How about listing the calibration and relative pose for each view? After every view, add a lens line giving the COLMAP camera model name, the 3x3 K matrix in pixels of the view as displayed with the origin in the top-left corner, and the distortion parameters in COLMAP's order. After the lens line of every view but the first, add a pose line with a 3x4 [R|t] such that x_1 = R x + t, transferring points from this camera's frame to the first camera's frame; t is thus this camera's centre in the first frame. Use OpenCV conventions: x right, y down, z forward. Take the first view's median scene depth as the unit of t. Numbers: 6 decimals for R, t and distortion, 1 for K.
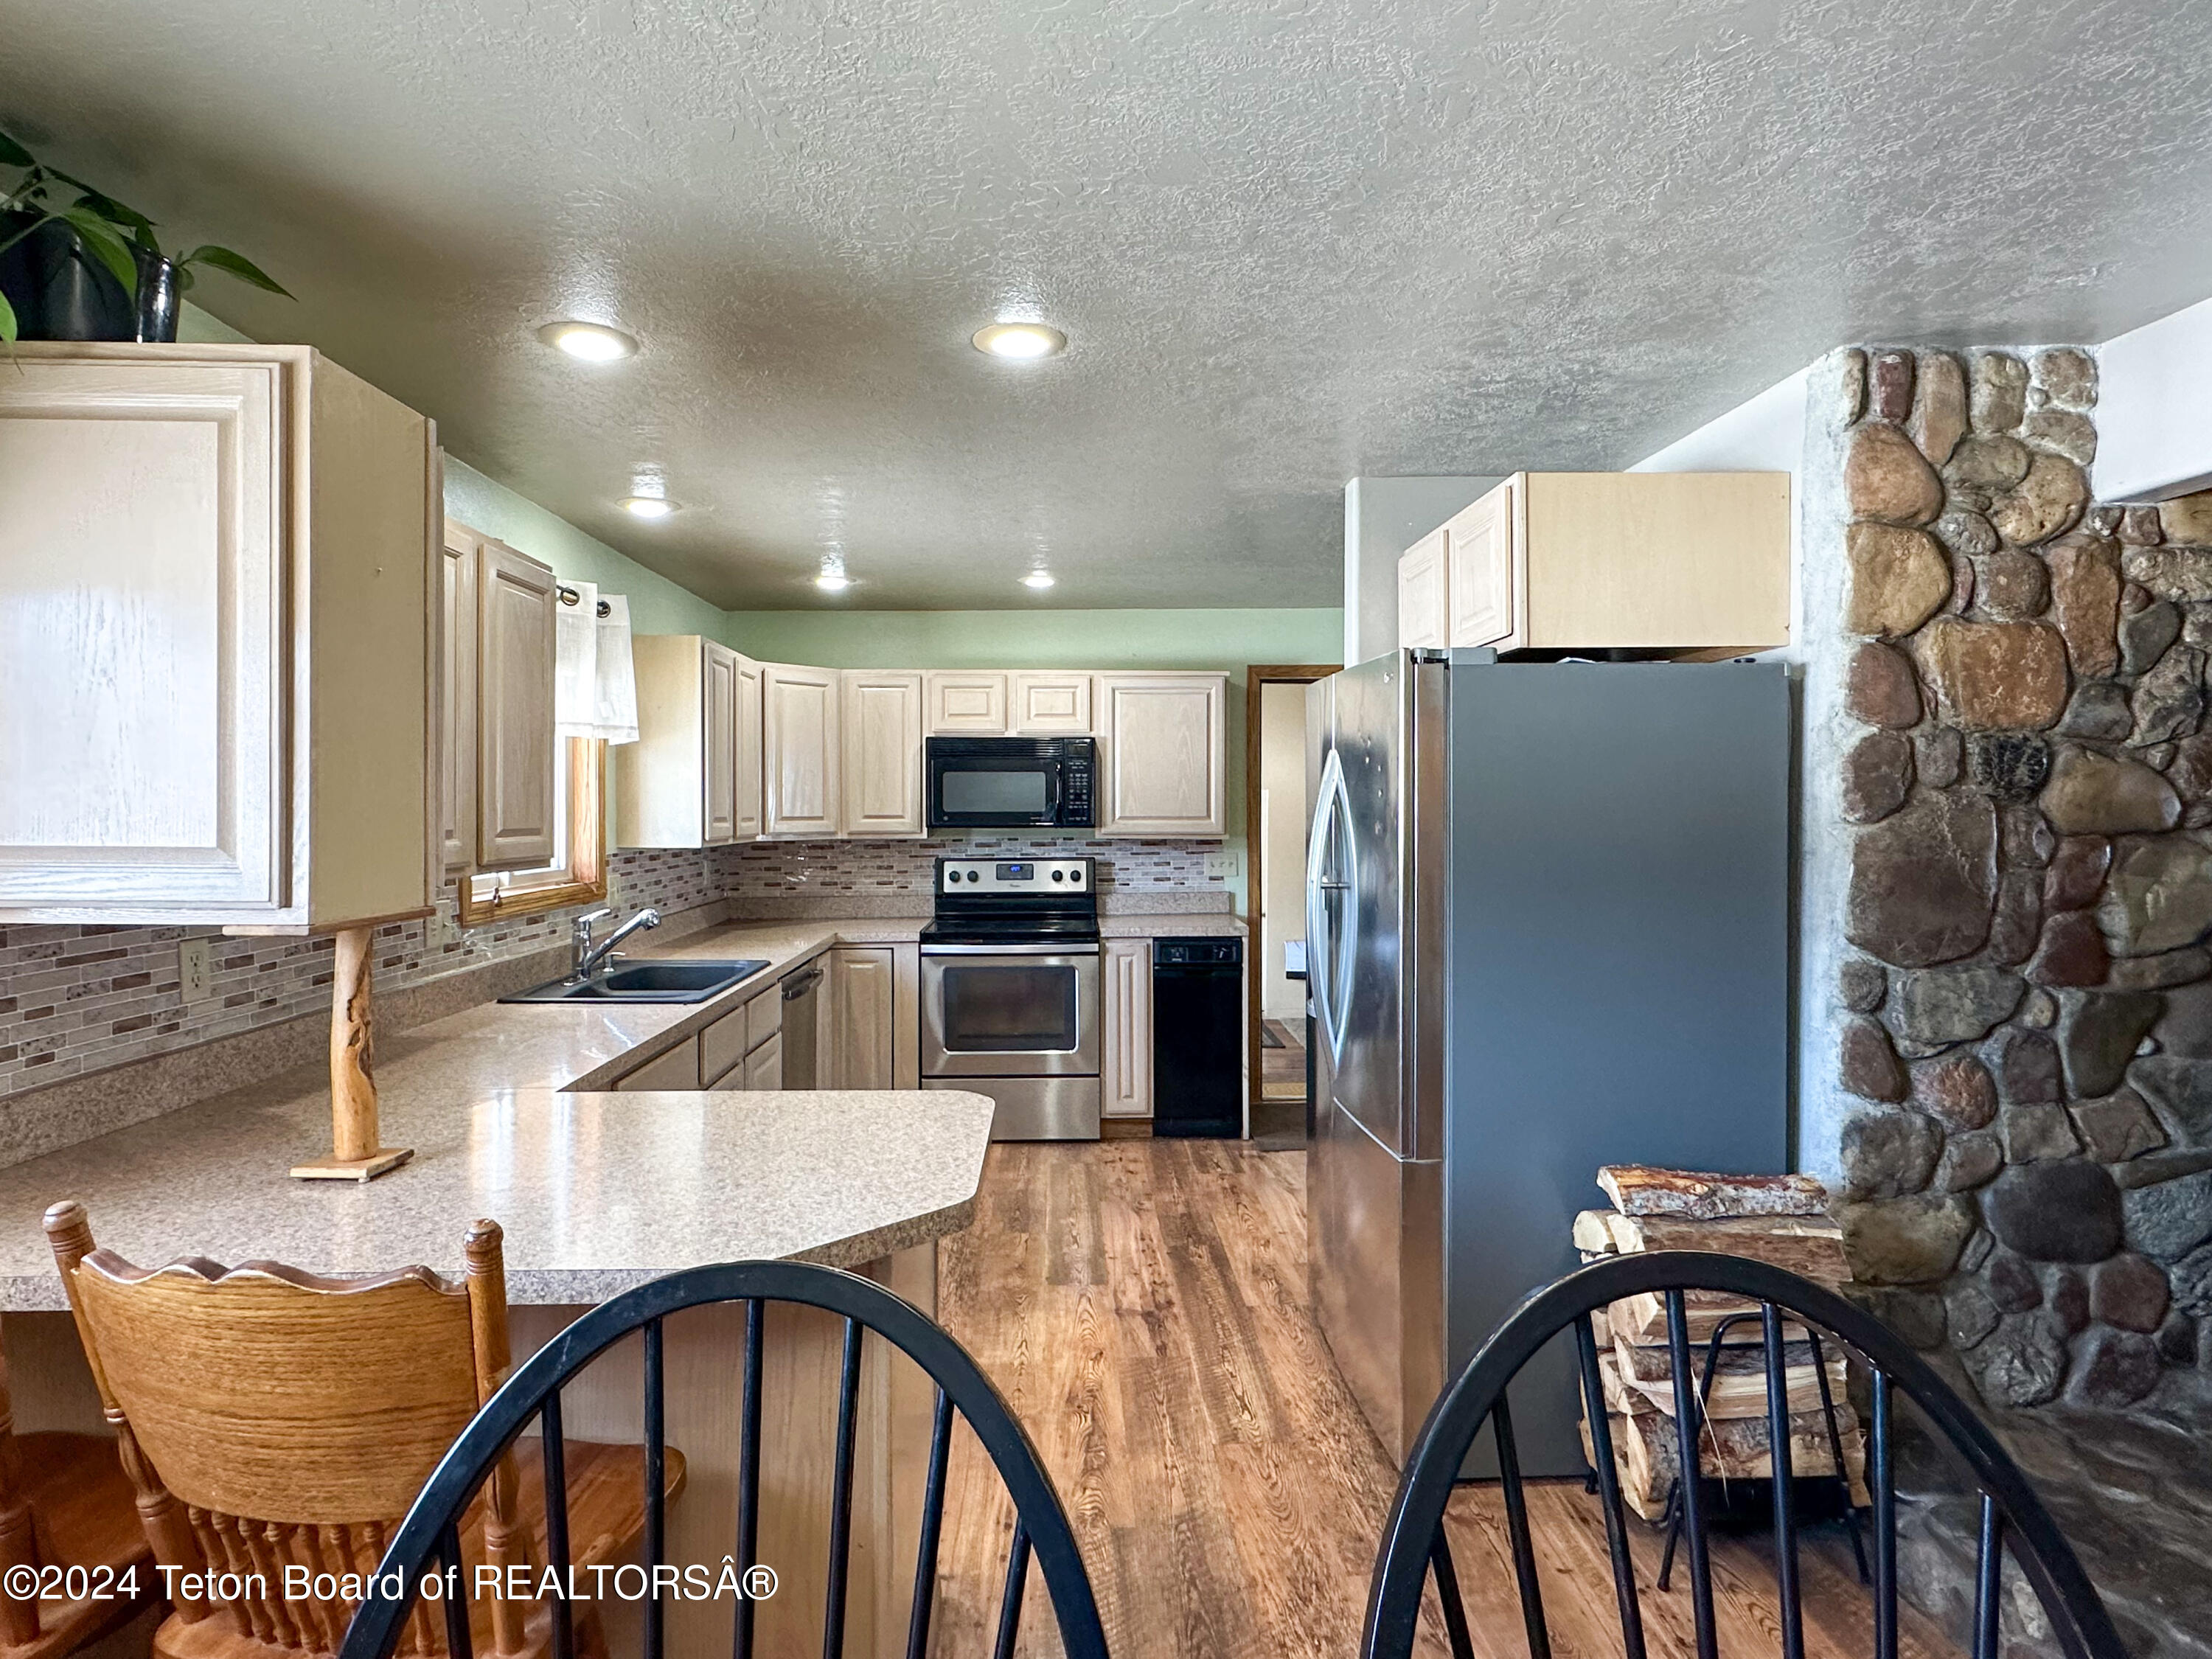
lens RADIAL K [[1162.3, 0, 1116.5], [0, 1162.3, 830.5], [0, 0, 1]] dist [-0.003455, 0.000264]
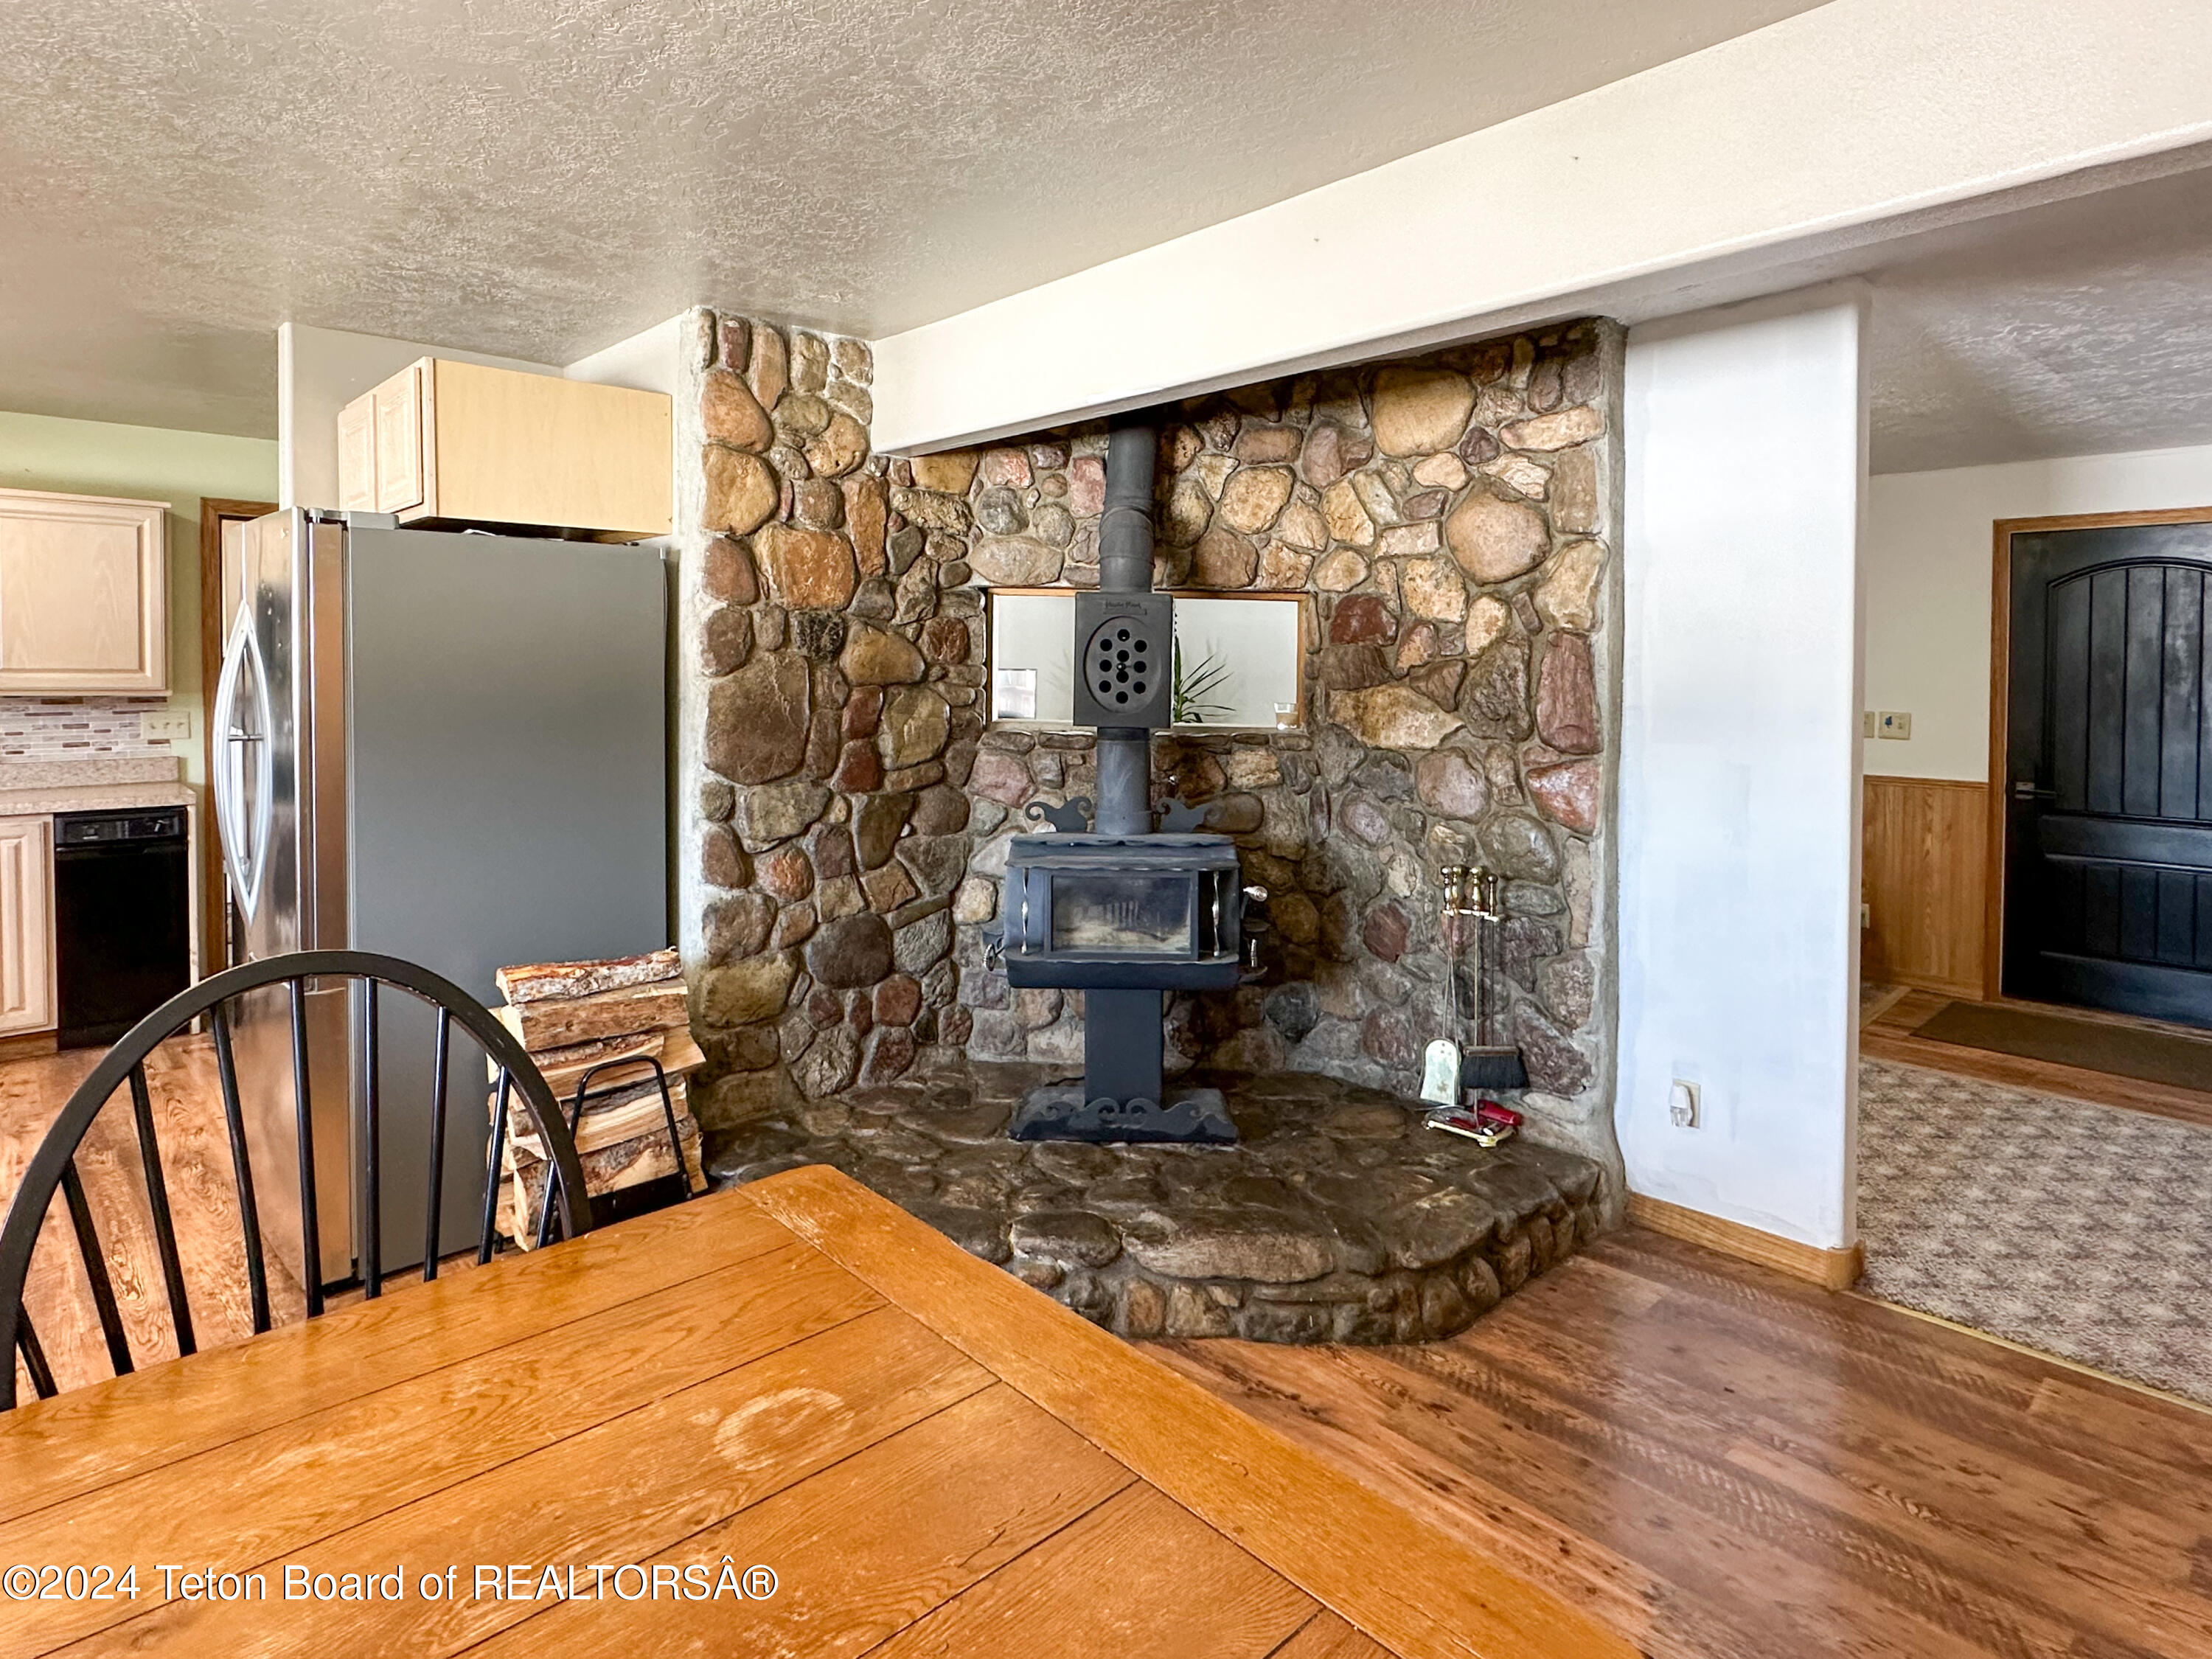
lens RADIAL K [[1162.3, 0, 1047.6], [0, 1162.3, 702.4], [0, 0, 1]] dist [-0.003455, 0.000264]
pose [[0.757845, -0.010273, 0.652354, 0.072241], [0.002326, 0.999912, 0.013043, 0.006784], [-0.652430, -0.008367, 0.757803, -0.227343]]
